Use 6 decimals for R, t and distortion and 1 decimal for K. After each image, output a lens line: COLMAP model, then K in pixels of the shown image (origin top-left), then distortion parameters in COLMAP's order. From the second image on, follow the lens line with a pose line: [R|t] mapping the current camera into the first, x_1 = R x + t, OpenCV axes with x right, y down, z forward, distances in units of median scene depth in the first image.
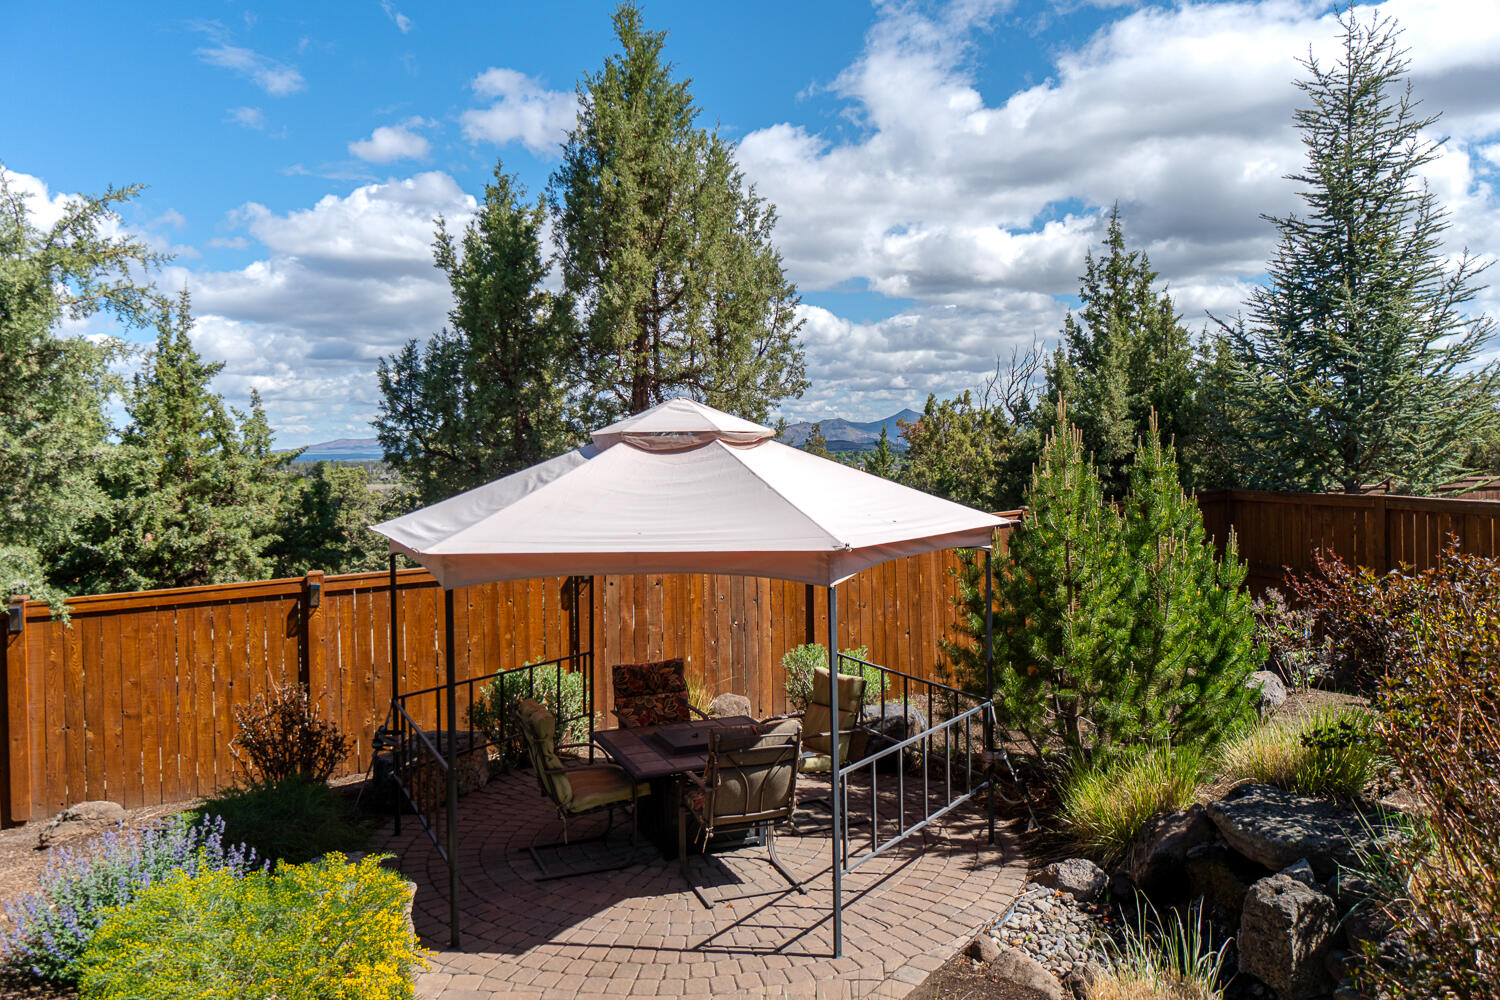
lens RADIAL K [[1118.2, 0, 747.9], [0, 1118.2, 485.6], [0, 0, 1]] dist [0.001770, -0.009749]
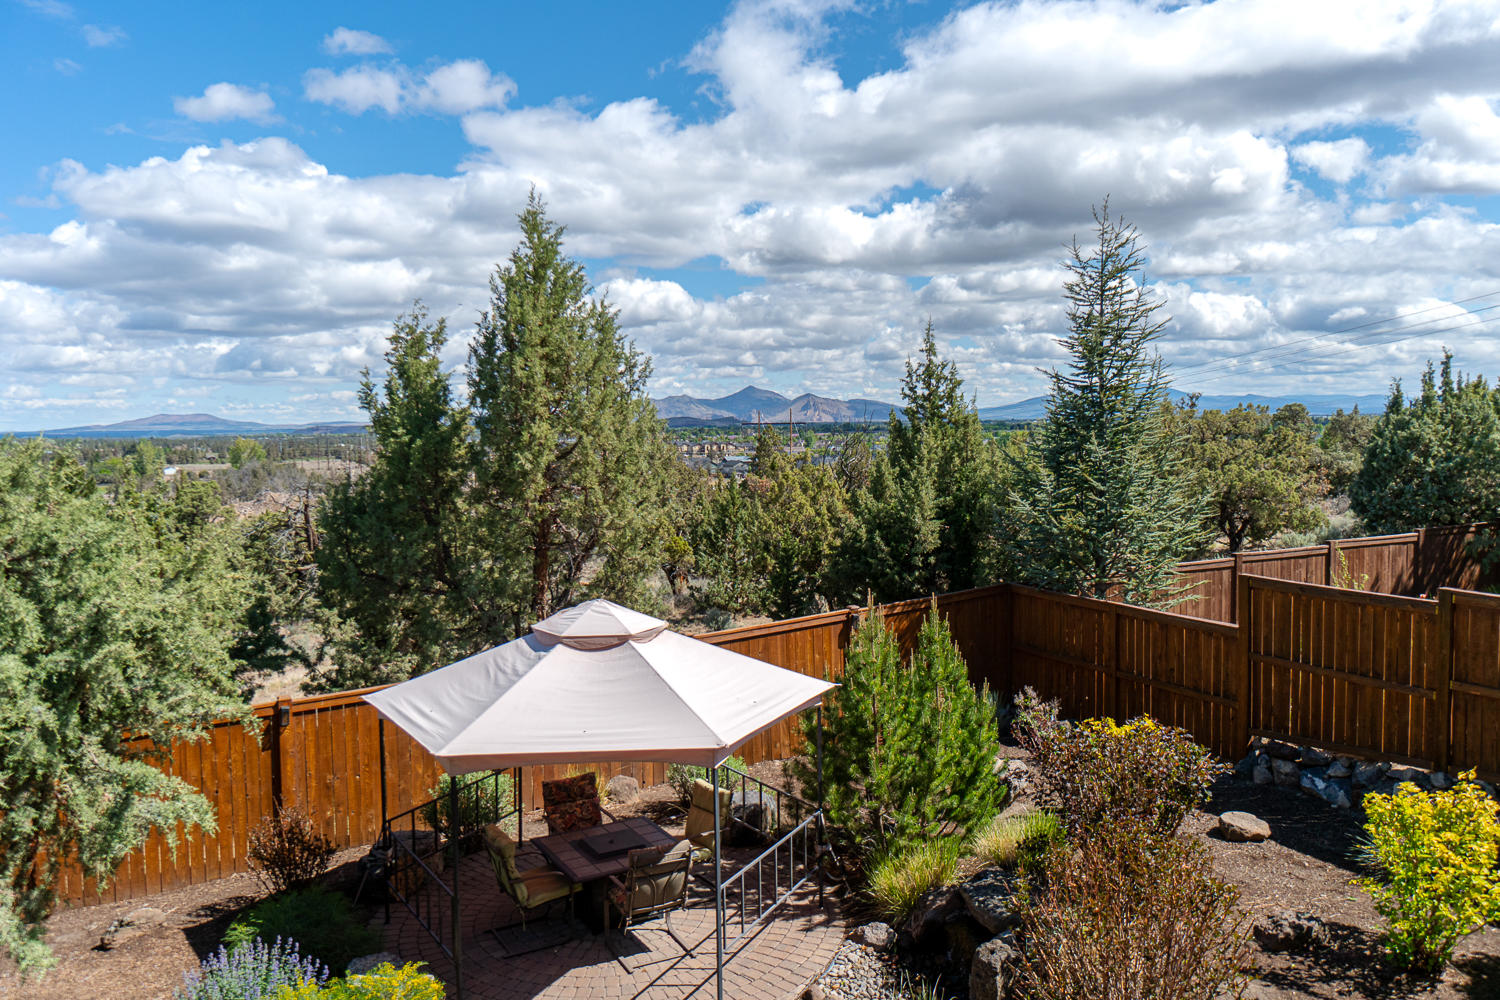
lens RADIAL K [[1118.2, 0, 749.0], [0, 1118.2, 500.6], [0, 0, 1]] dist [0.001770, -0.009749]
pose [[0.990520, -0.007681, 0.137154, -0.048351], [0.002052, 0.999152, 0.041135, -0.189171], [-0.137354, -0.040463, 0.989695, -0.279753]]
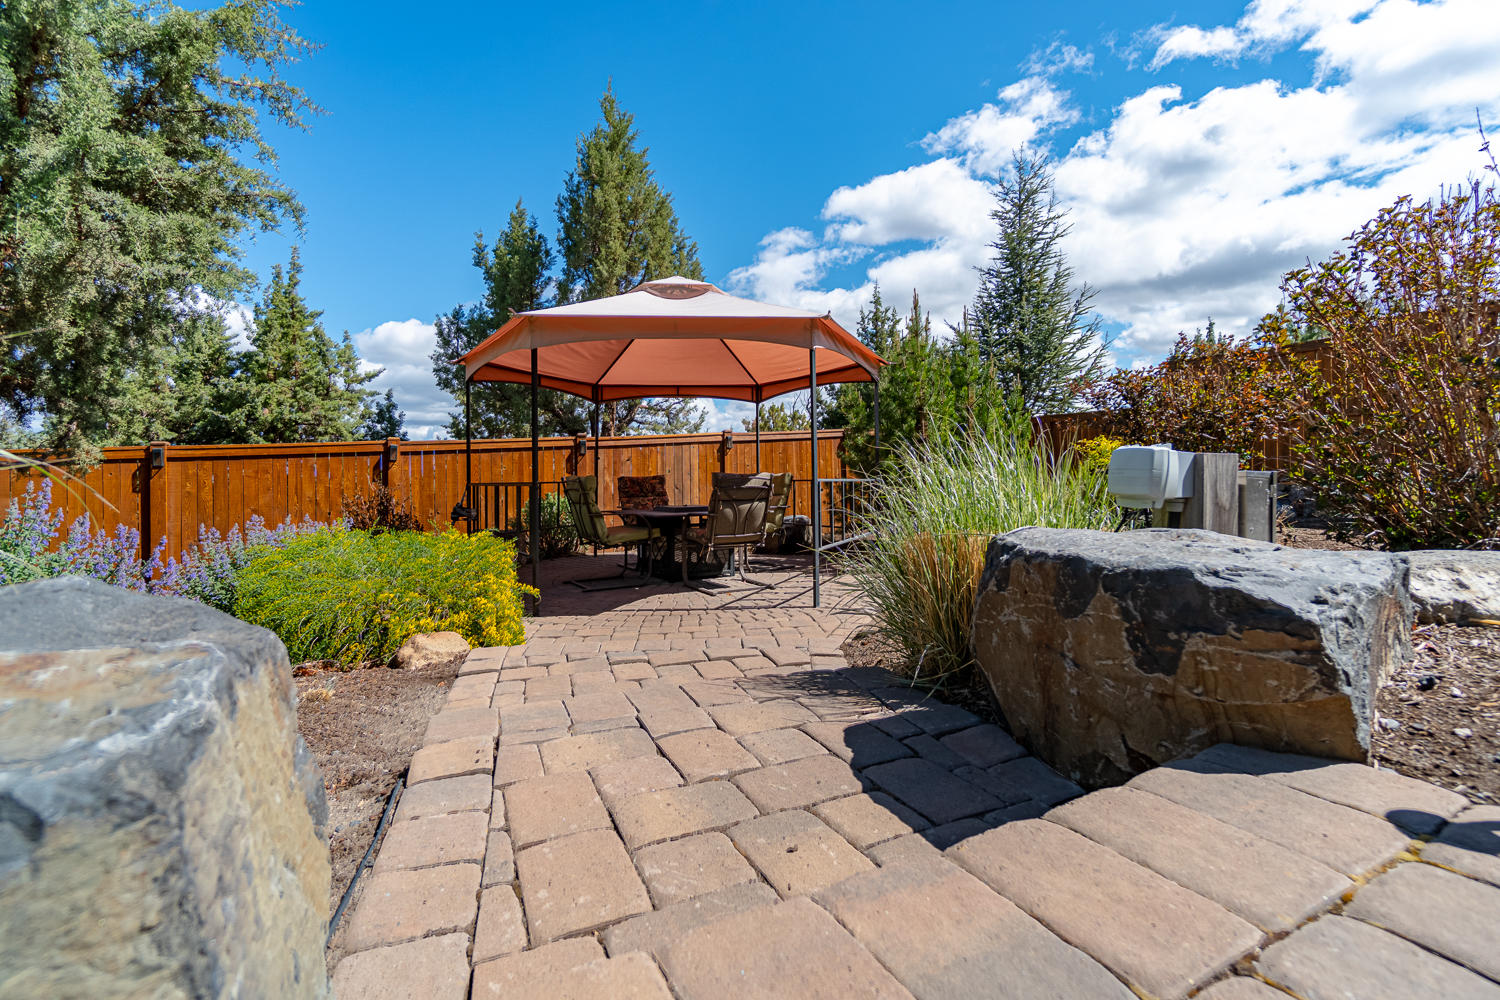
lens RADIAL K [[638.6, 0, 743.1], [0, 638.6, 484.0], [0, 0, 1]] dist [-0.009721, 0.001951]
pose [[0.984348, 0.004552, 0.176177, -0.088756], [-0.000164, 0.999690, -0.024913, 0.158176], [-0.176236, 0.024495, 0.984043, 0.114874]]
